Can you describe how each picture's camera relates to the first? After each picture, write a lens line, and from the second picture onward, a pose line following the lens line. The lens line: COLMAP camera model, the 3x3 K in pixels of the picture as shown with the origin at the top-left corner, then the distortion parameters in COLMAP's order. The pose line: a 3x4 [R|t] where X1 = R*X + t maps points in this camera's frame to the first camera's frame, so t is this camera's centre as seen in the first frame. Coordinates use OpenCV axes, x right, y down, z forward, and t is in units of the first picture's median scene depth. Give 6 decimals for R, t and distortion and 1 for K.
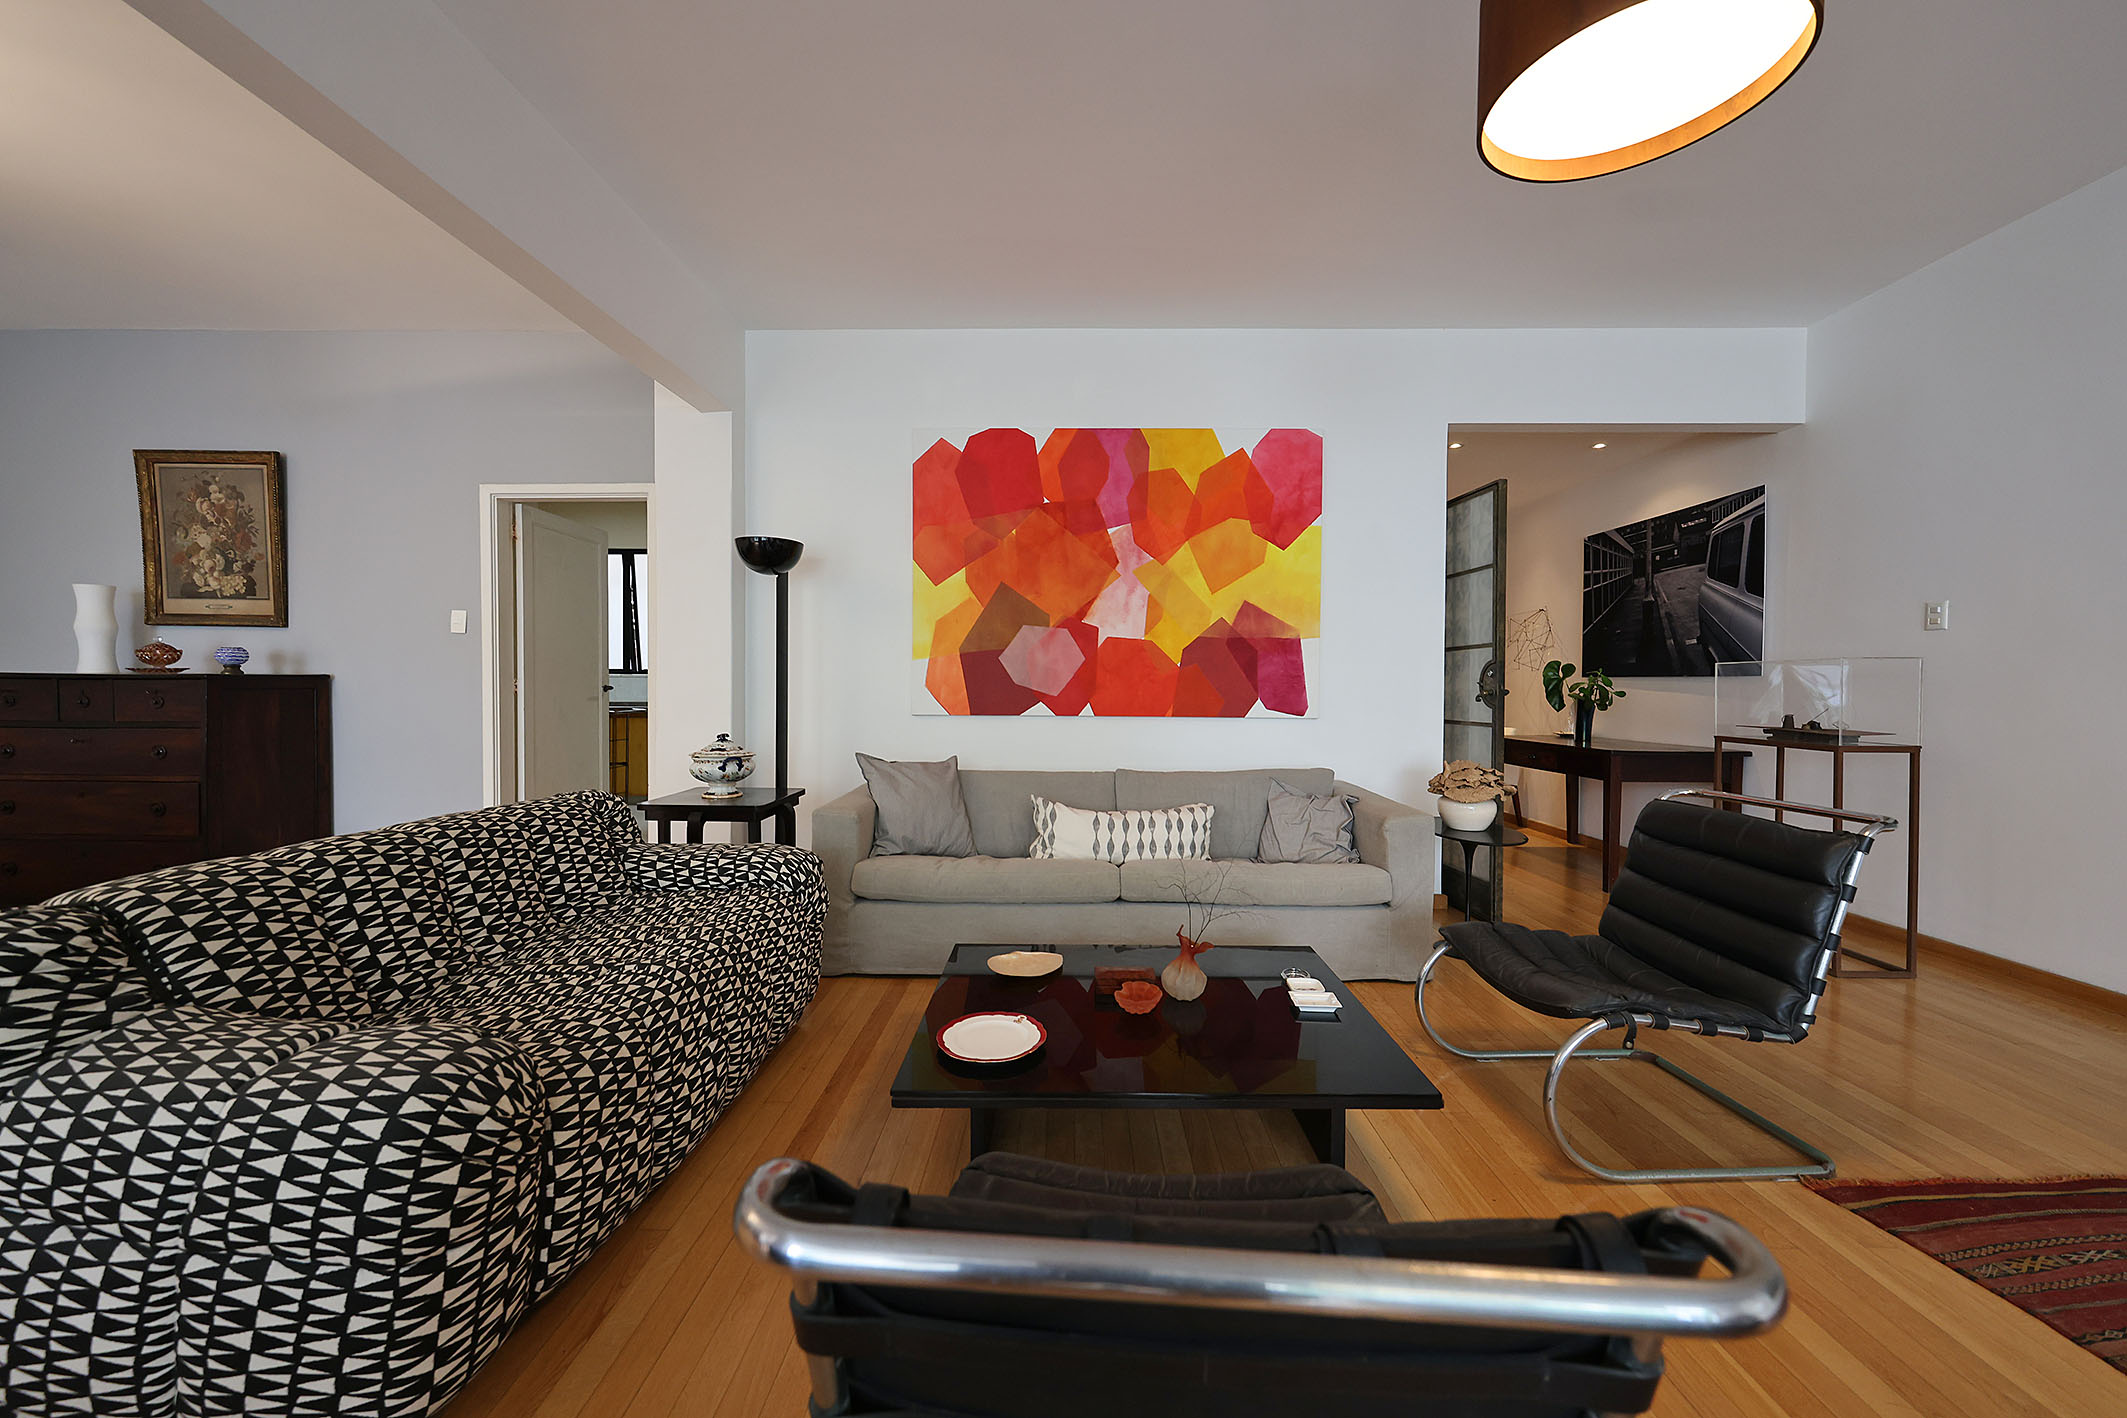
lens RADIAL K [[768.4, 0, 1058.5], [0, 768.4, 701.2], [0, 0, 1]] dist [-0.000203, 0.000016]
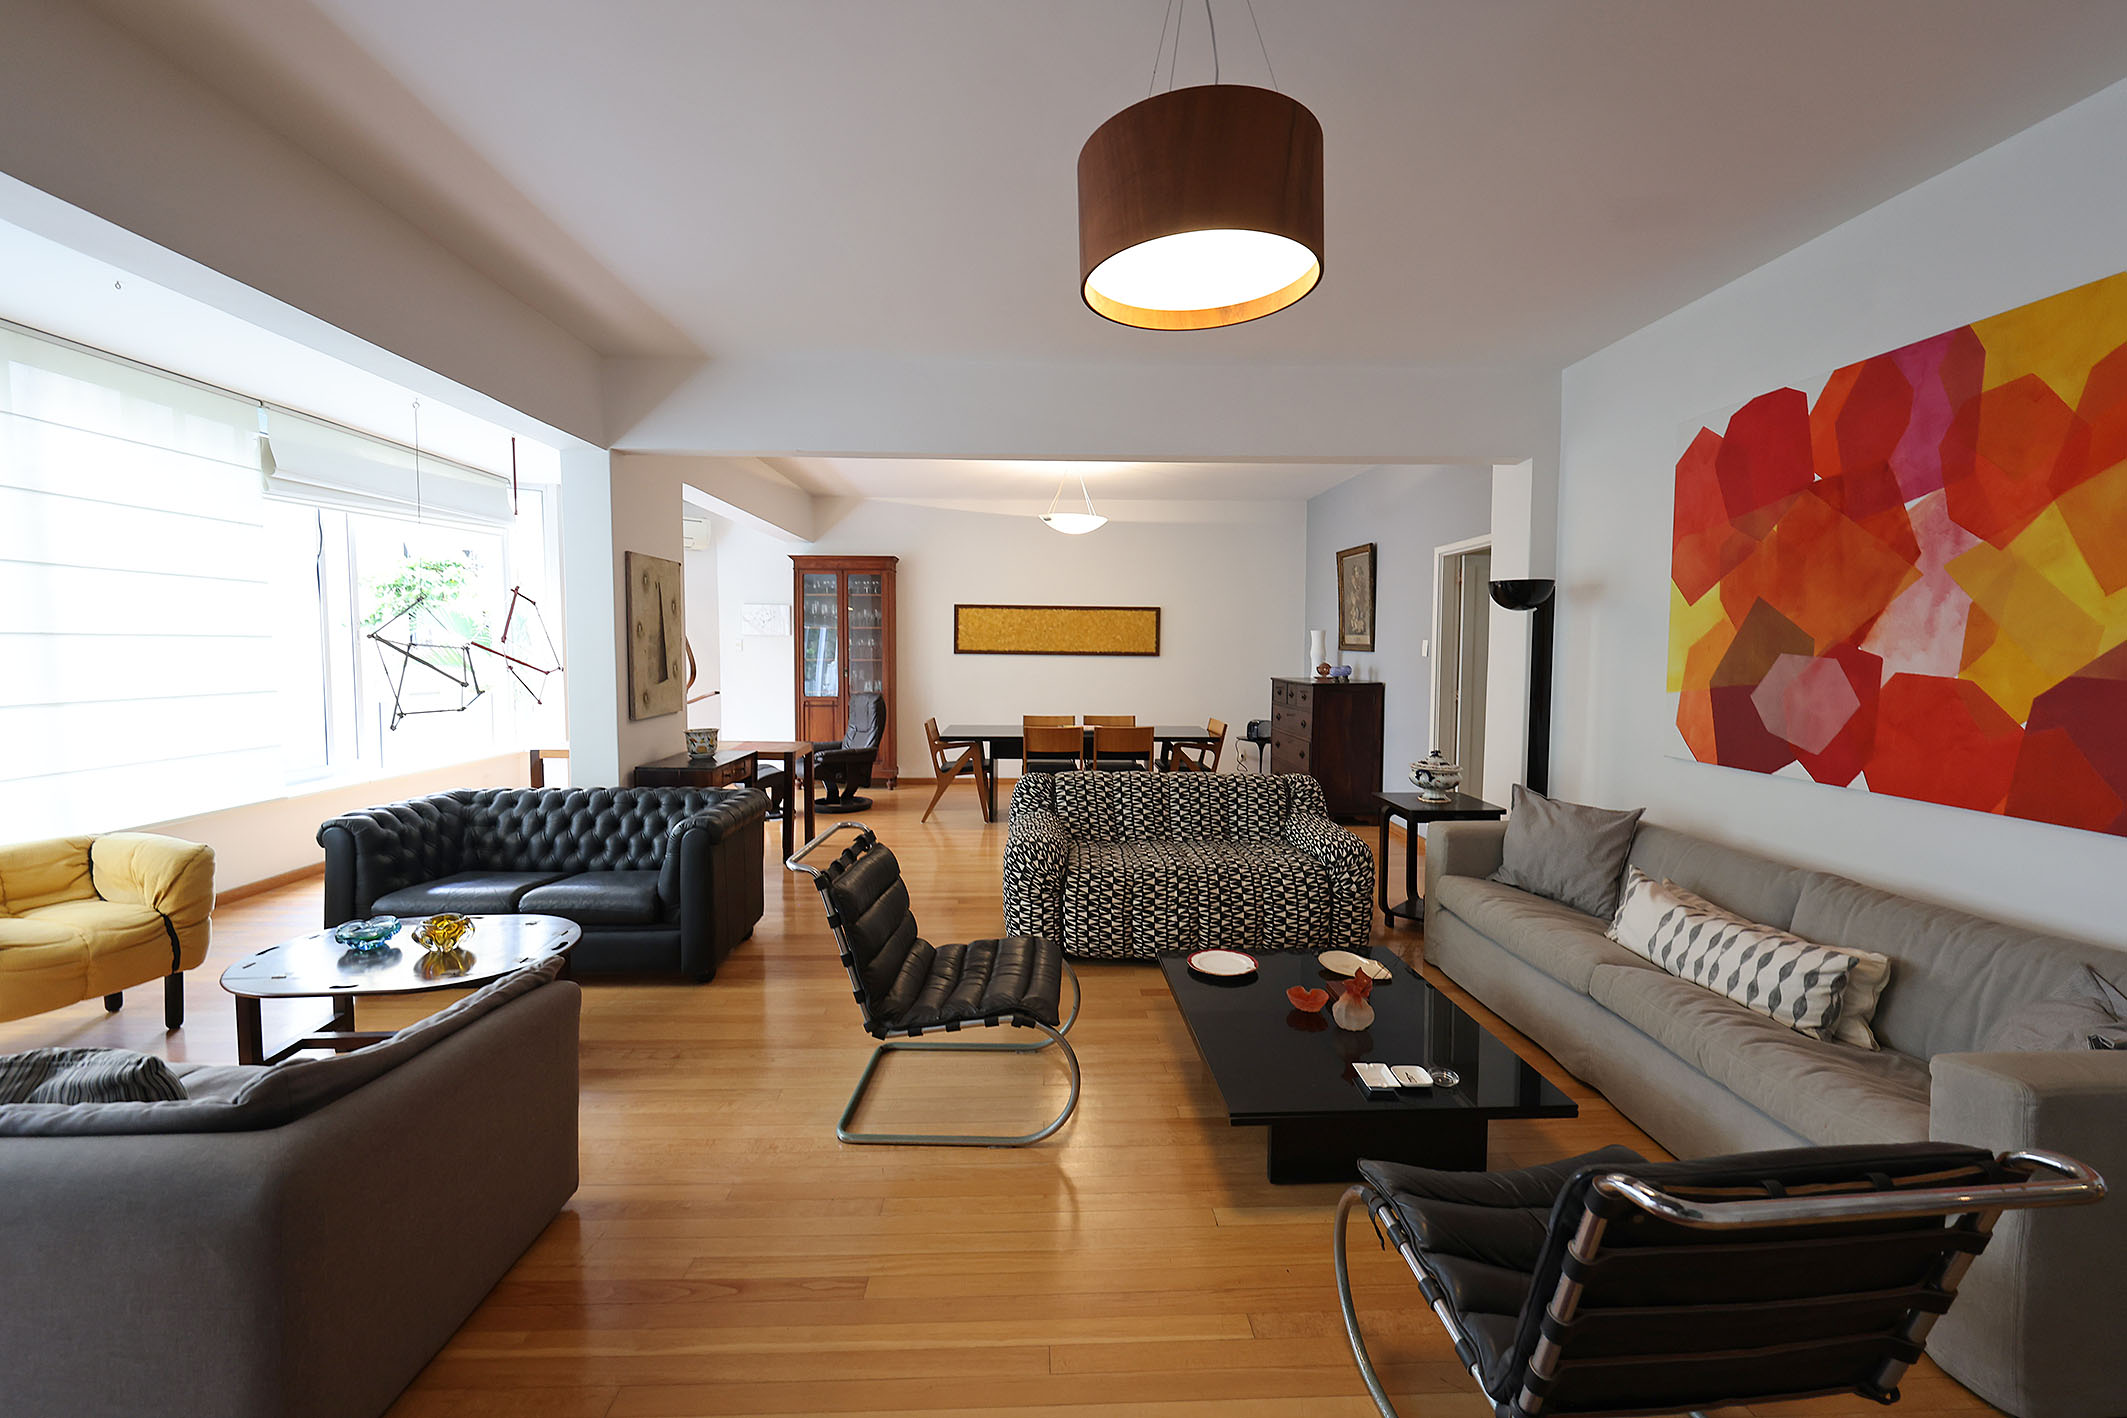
lens RADIAL K [[844.7, 0, 1059.6], [0, 844.7, 691.1], [0, 0, 1]] dist [0.001887, -0.000328]
pose [[0.060372, 0.047070, -0.997065, 0.726466], [-0.027374, 0.998590, 0.045485, -0.081363], [0.997801, 0.024547, 0.061576, 0.260286]]
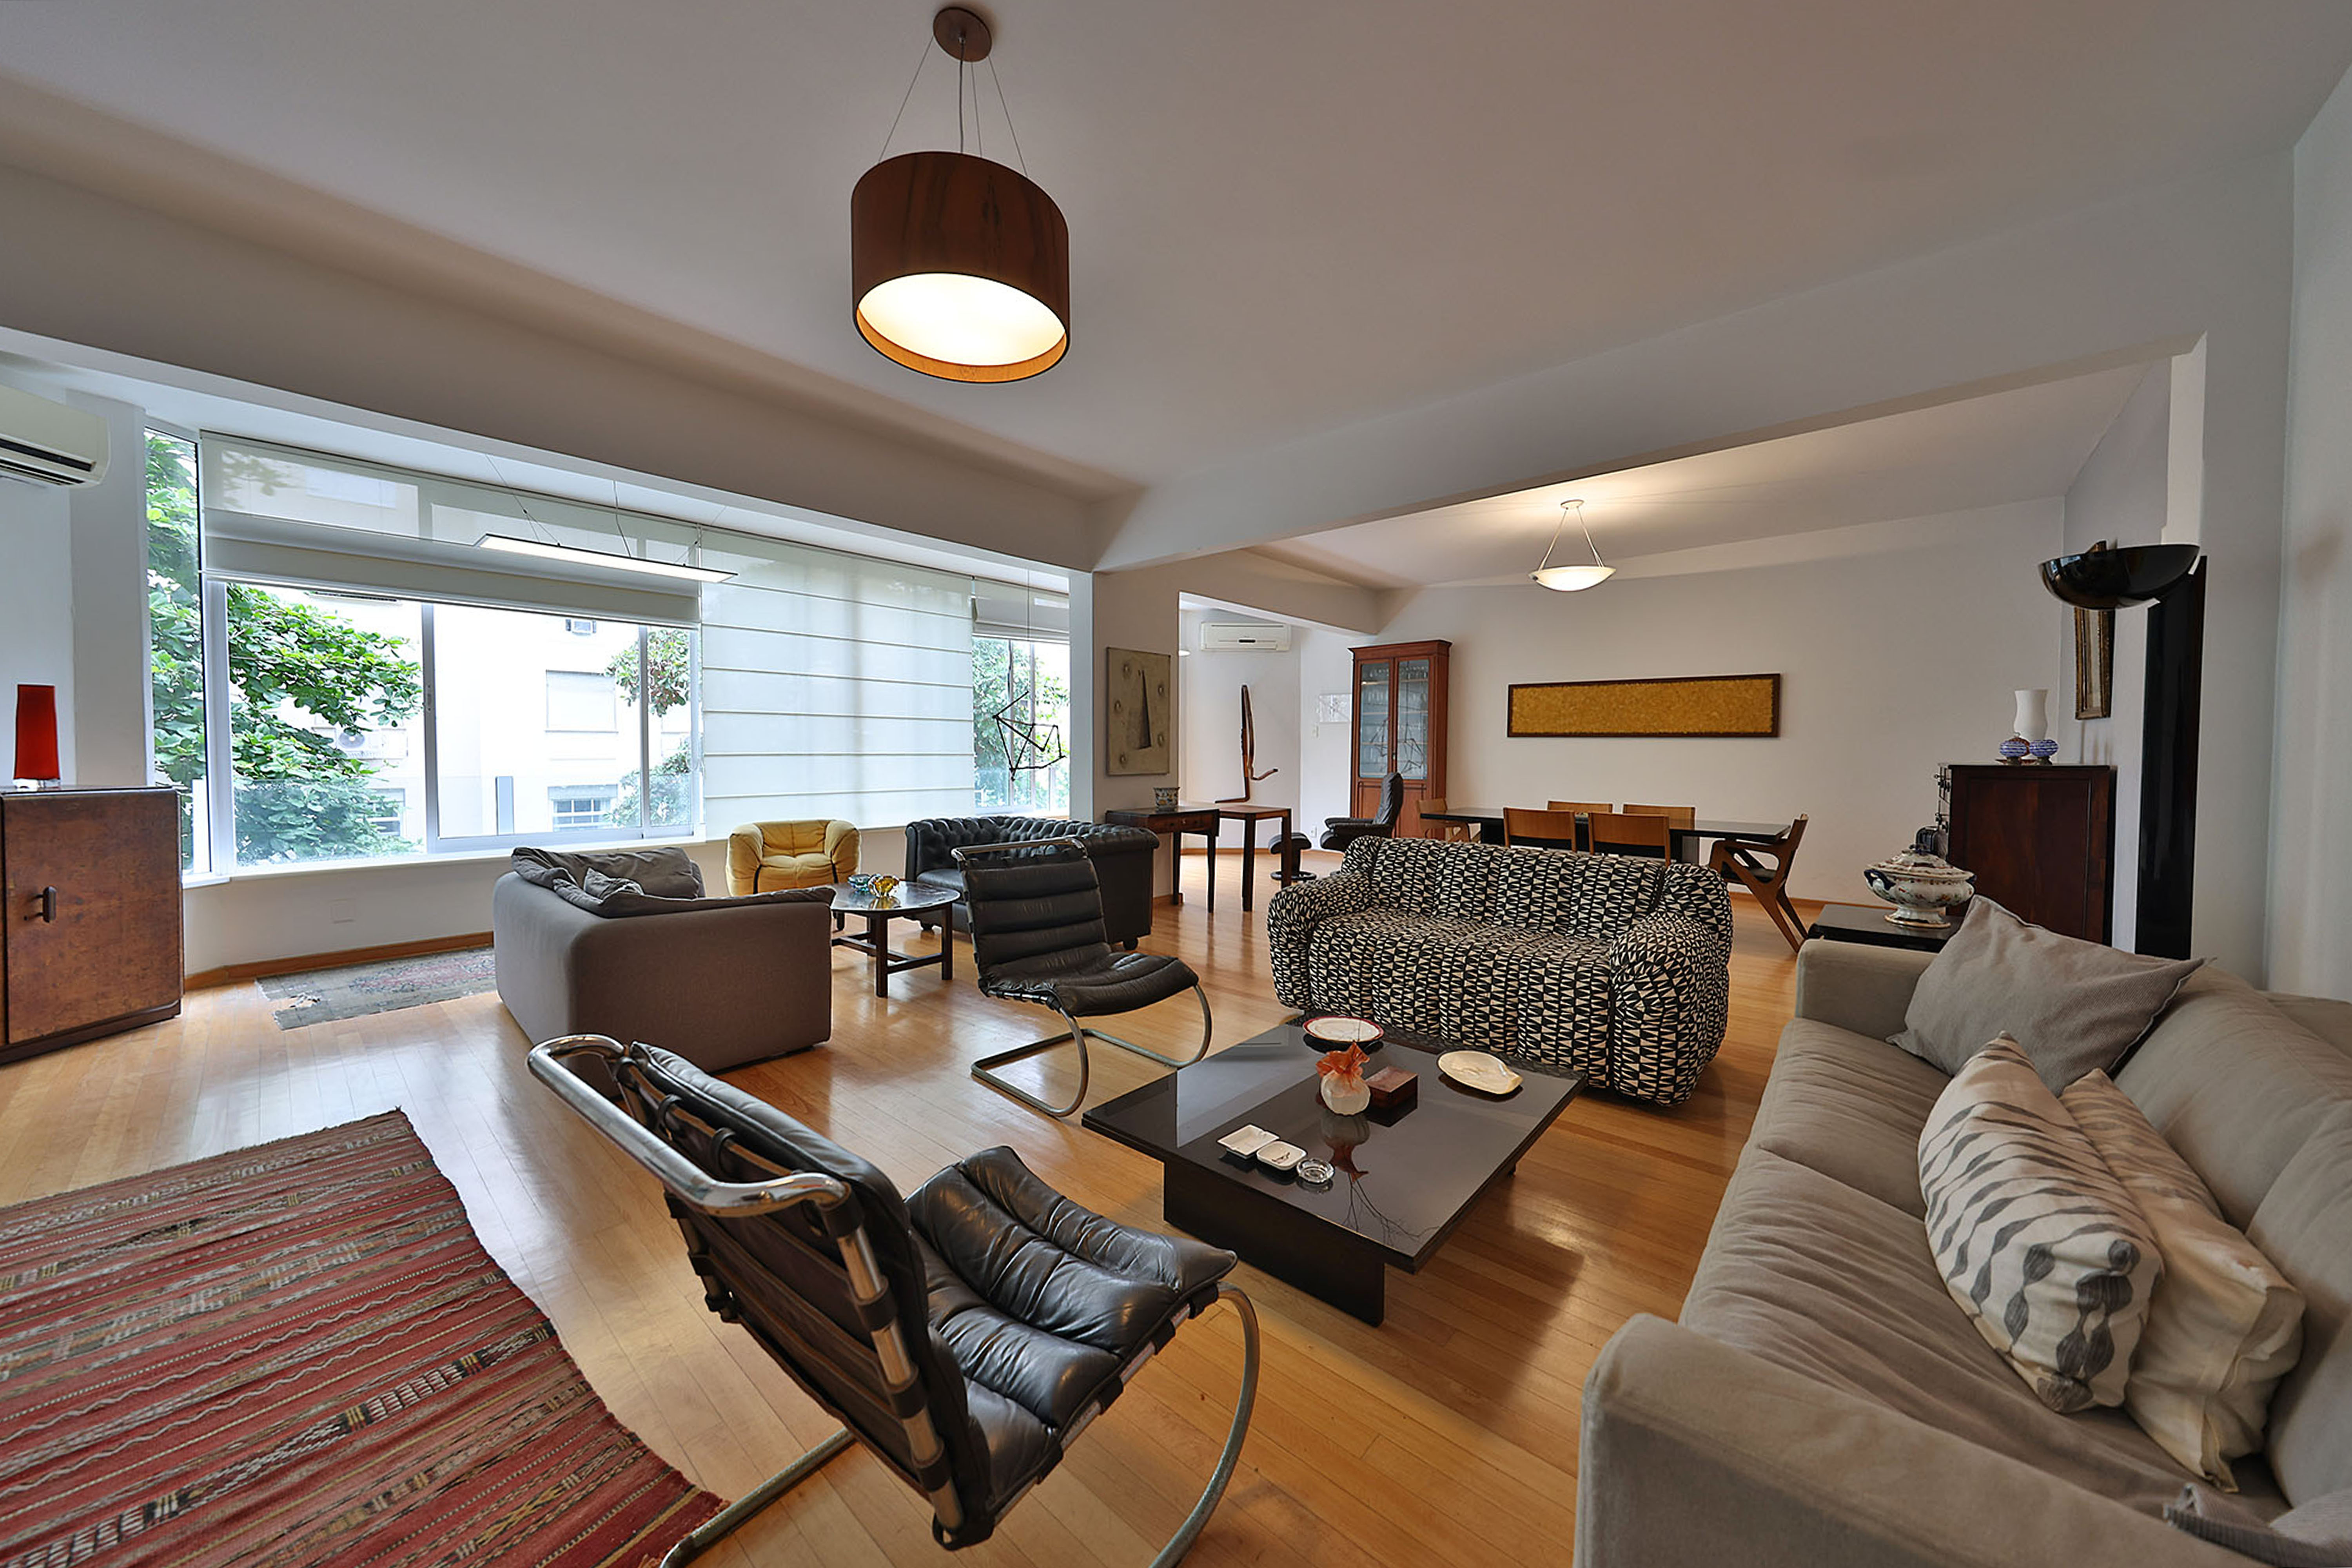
lens RADIAL K [[802.3, 0, 1170.5], [0, 802.3, 779.5], [0, 0, 1]] dist [0.000403, 0.000846]
pose [[-0.642529, 0.019115, -0.766023, 0.568843], [-0.026879, 0.998511, 0.047461, -0.035602], [0.765790, 0.051085, -0.641059, 0.778269]]
